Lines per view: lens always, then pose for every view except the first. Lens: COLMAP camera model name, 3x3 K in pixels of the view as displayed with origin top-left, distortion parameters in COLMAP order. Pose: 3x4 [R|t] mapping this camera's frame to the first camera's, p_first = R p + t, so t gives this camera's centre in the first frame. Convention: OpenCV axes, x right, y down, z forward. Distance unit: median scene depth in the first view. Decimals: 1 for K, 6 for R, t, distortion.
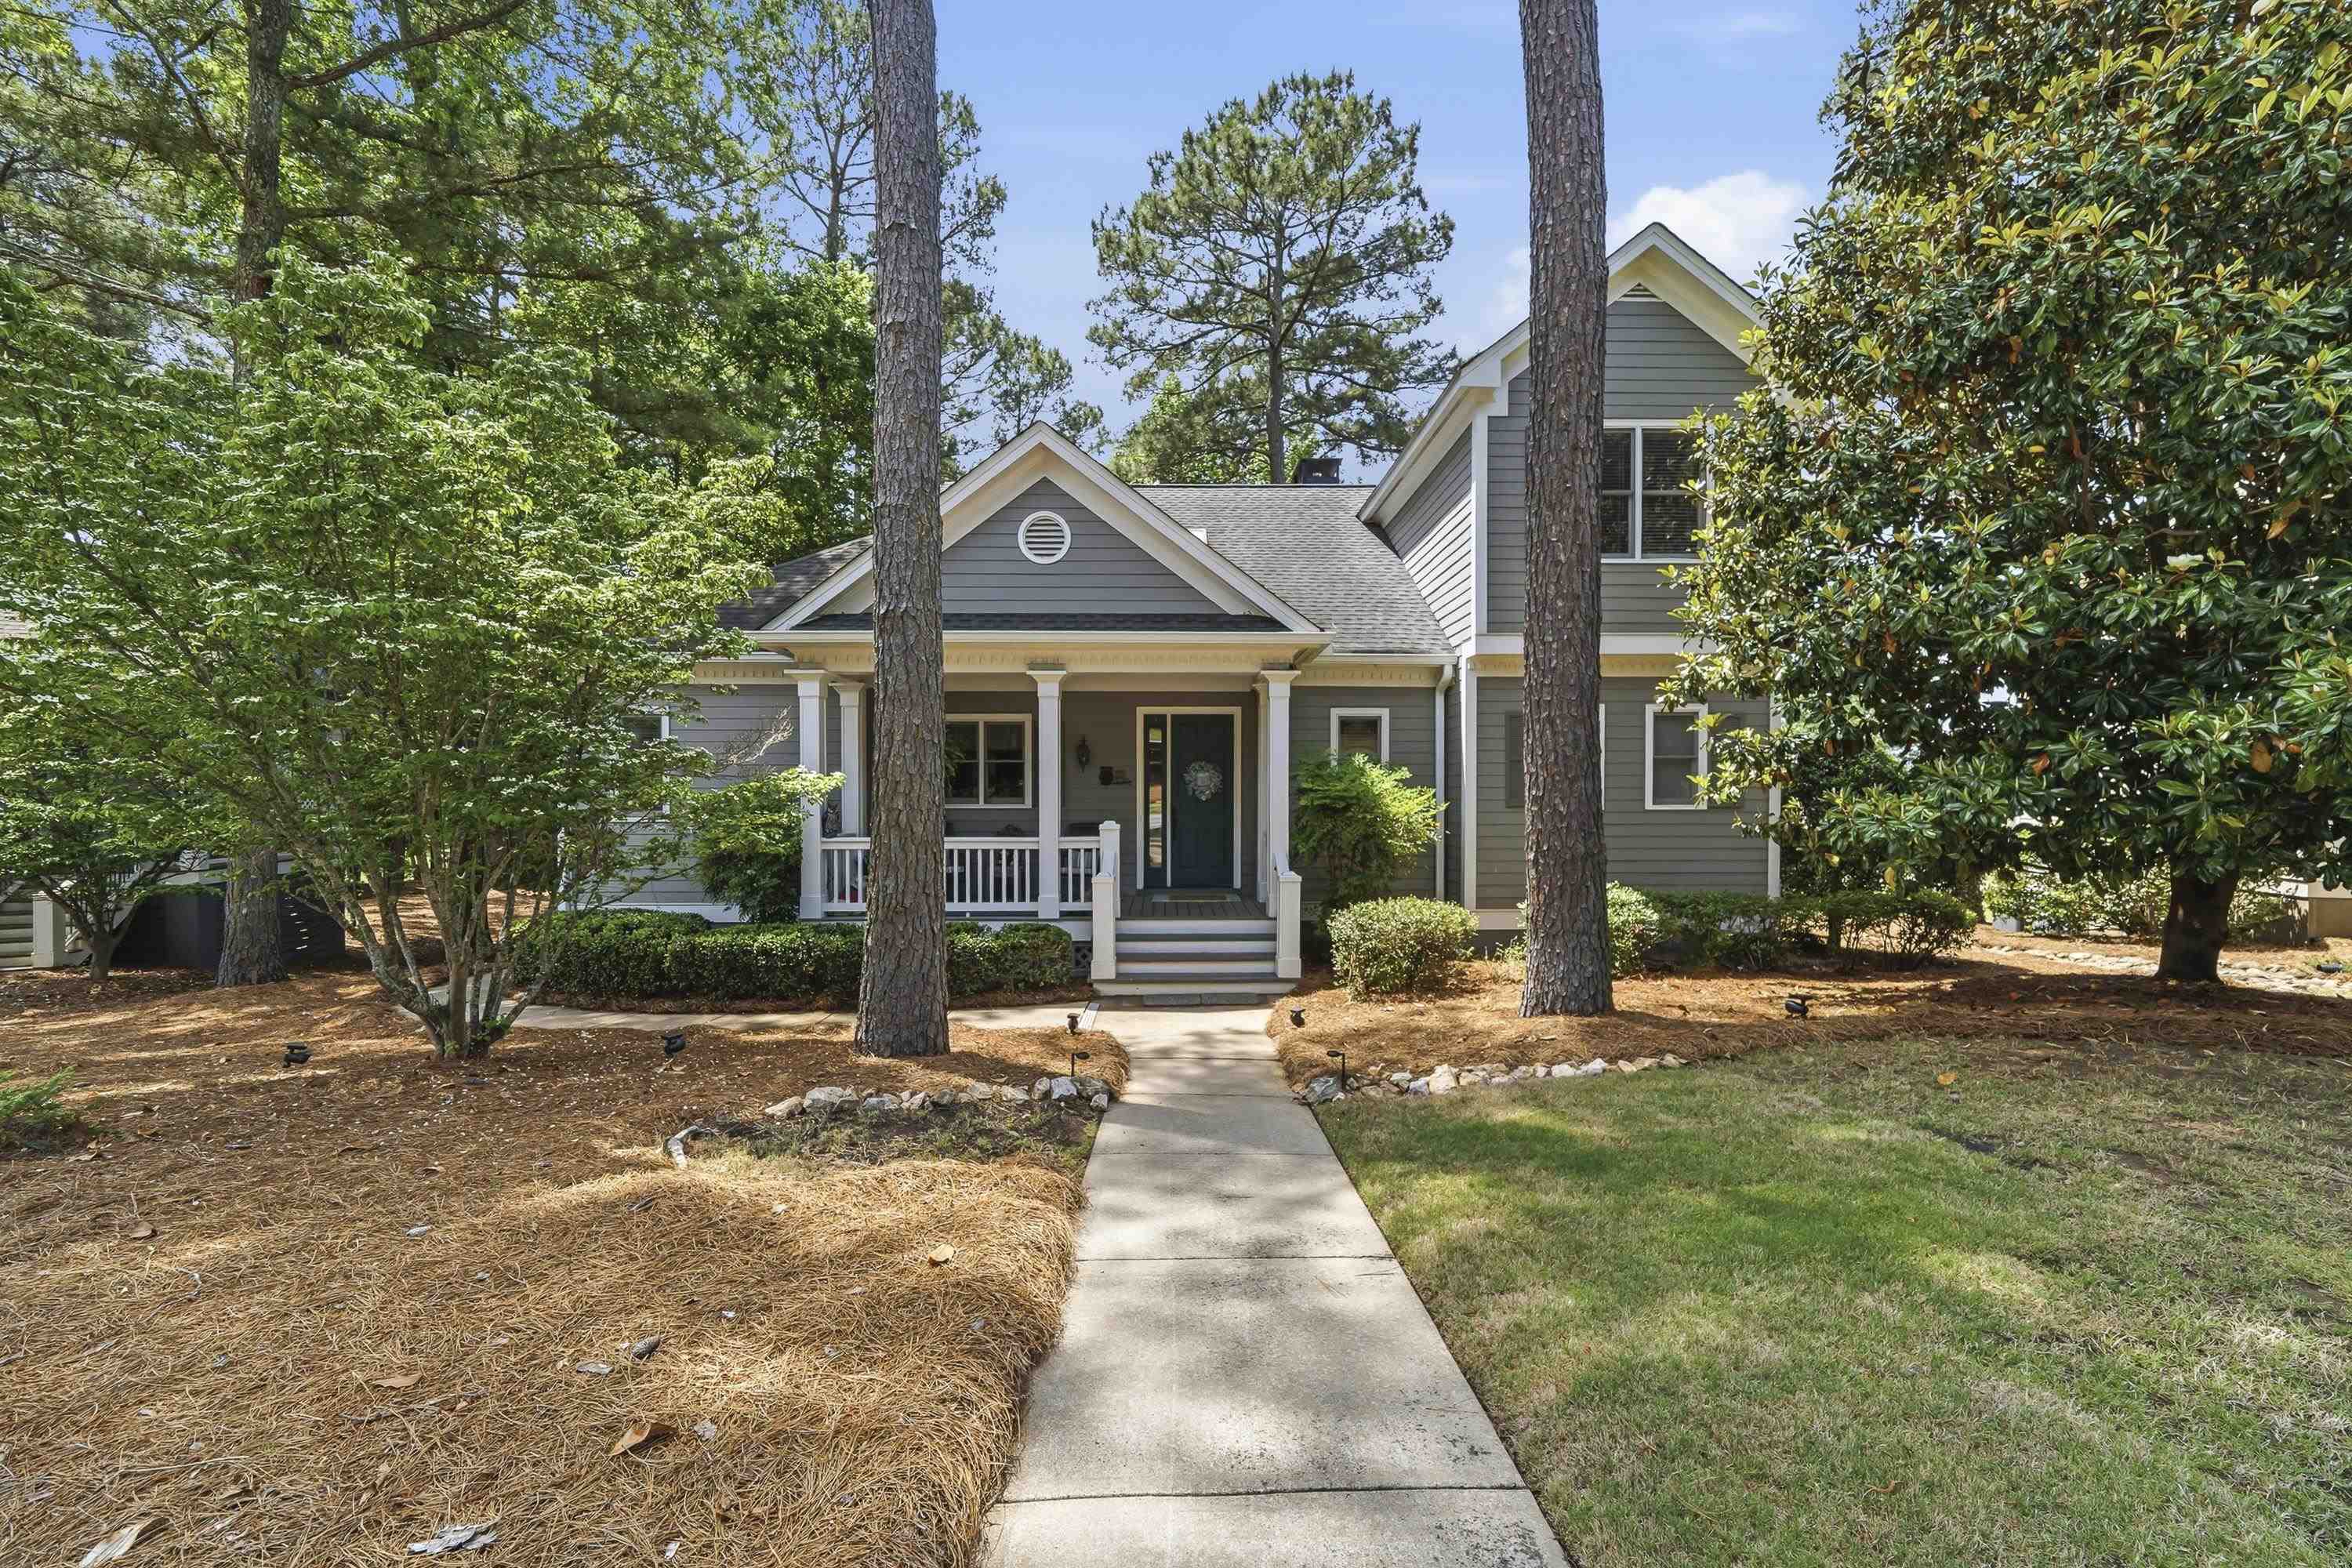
lens RADIAL K [[841.0, 0, 1238.7], [0, 841.0, 803.8], [0, 0, 1]] dist [0.000231, 0.000301]
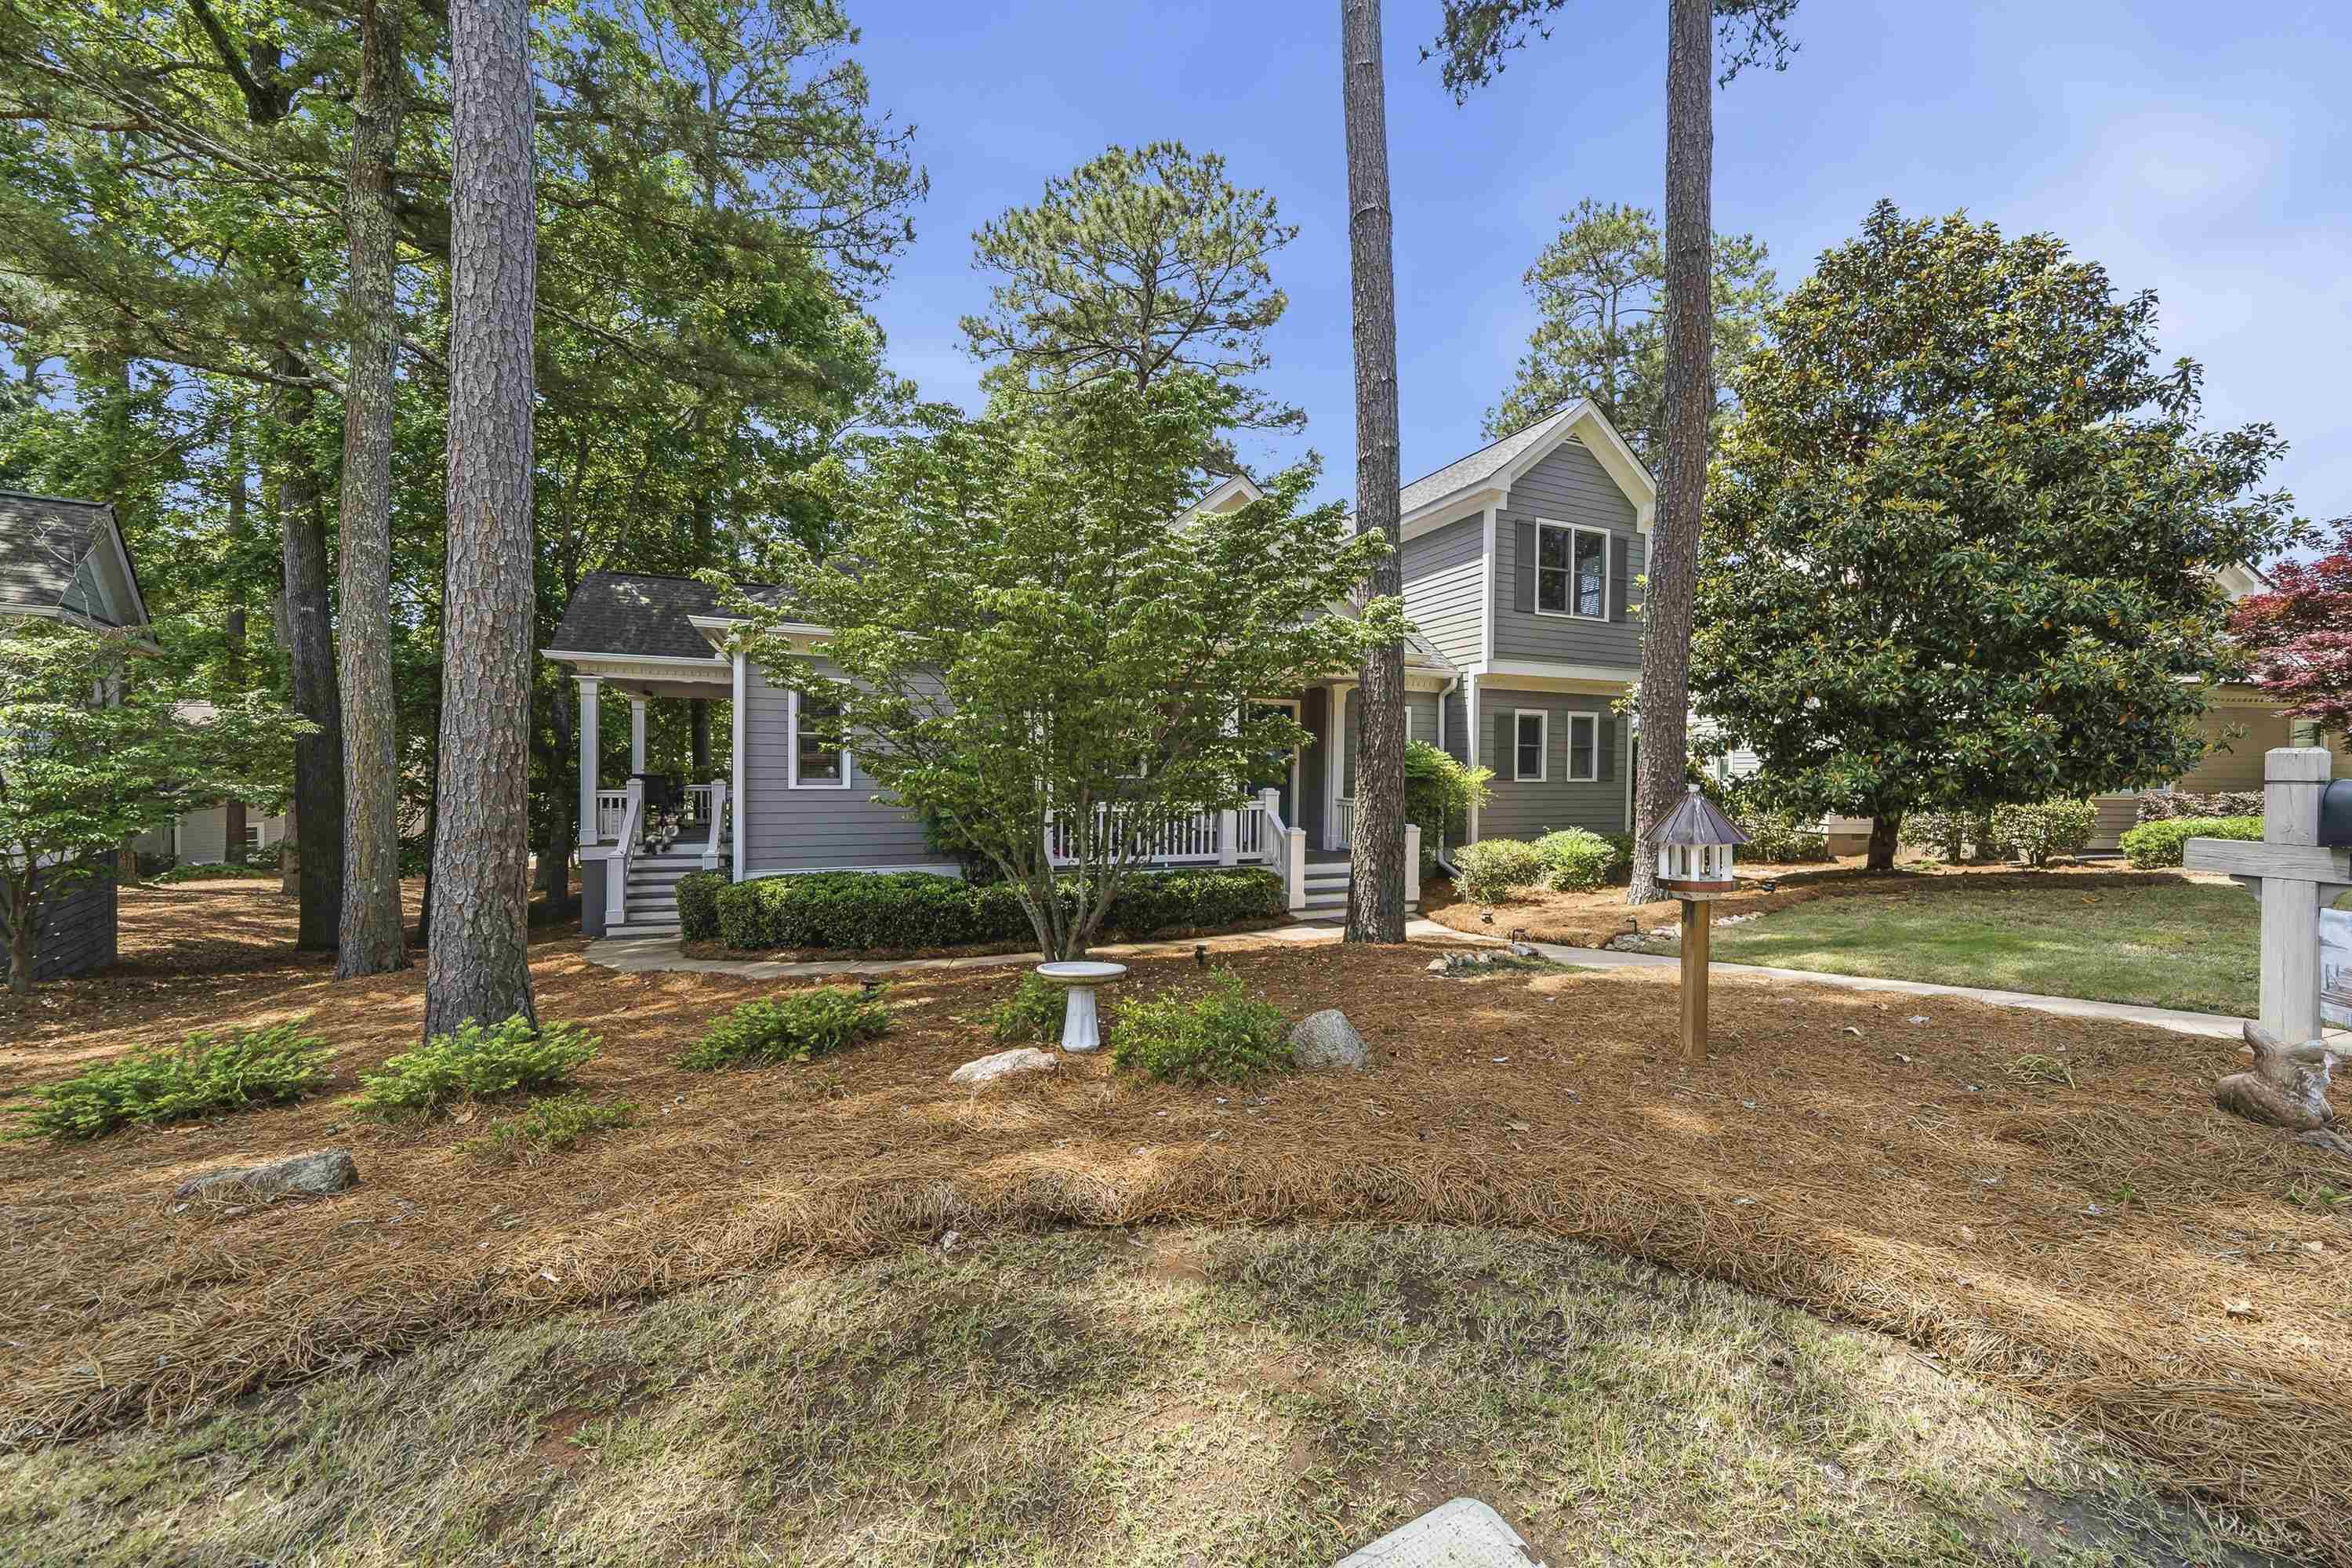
lens RADIAL K [[841.0, 0, 1176.3], [0, 841.0, 783.1], [0, 0, 1]] dist [0.000231, 0.000301]
pose [[0.924267, 0.004232, 0.381724, -0.809196], [-0.003711, 0.999991, -0.002101, 0.016395], [-0.381729, 0.000525, 0.924274, -0.130346]]
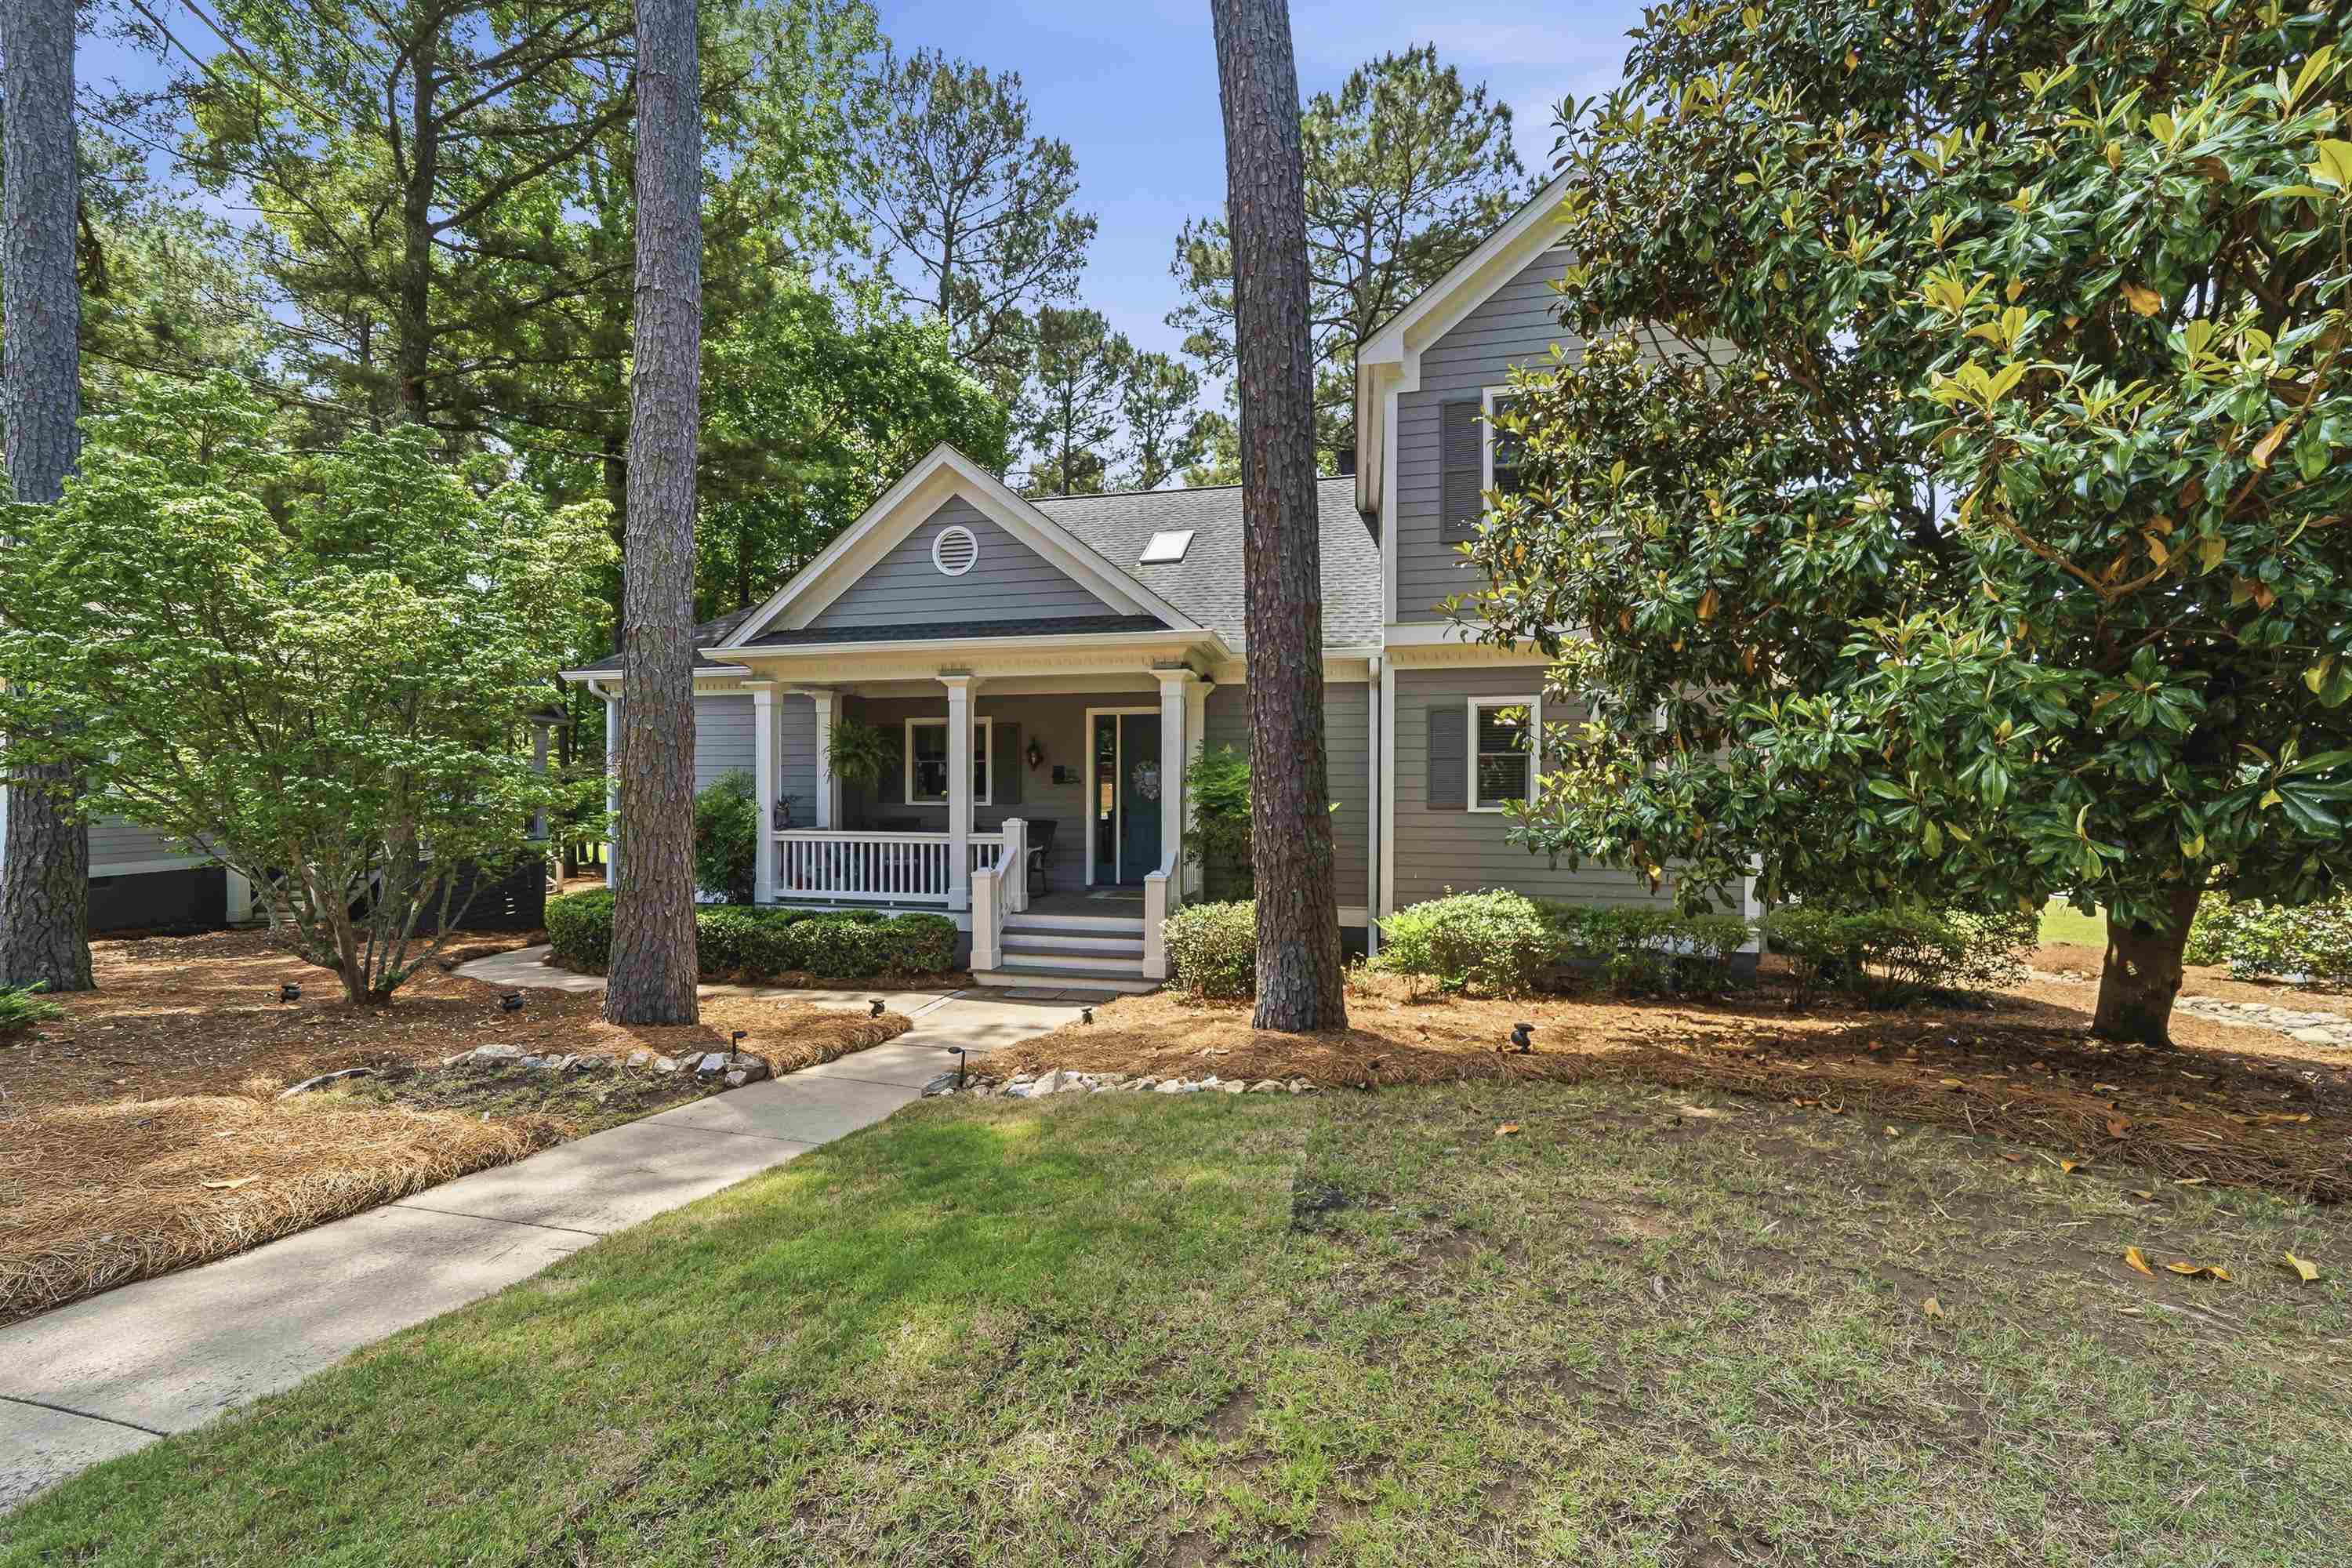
lens RADIAL K [[841.0, 0, 1244.1], [0, 841.0, 795.5], [0, 0, 1]] dist [0.000231, 0.000301]
pose [[0.974343, 0.005233, -0.225006, 0.366301], [-0.007111, 0.999946, -0.007536, -0.002021], [0.224954, 0.008943, 0.974328, 0.048721]]
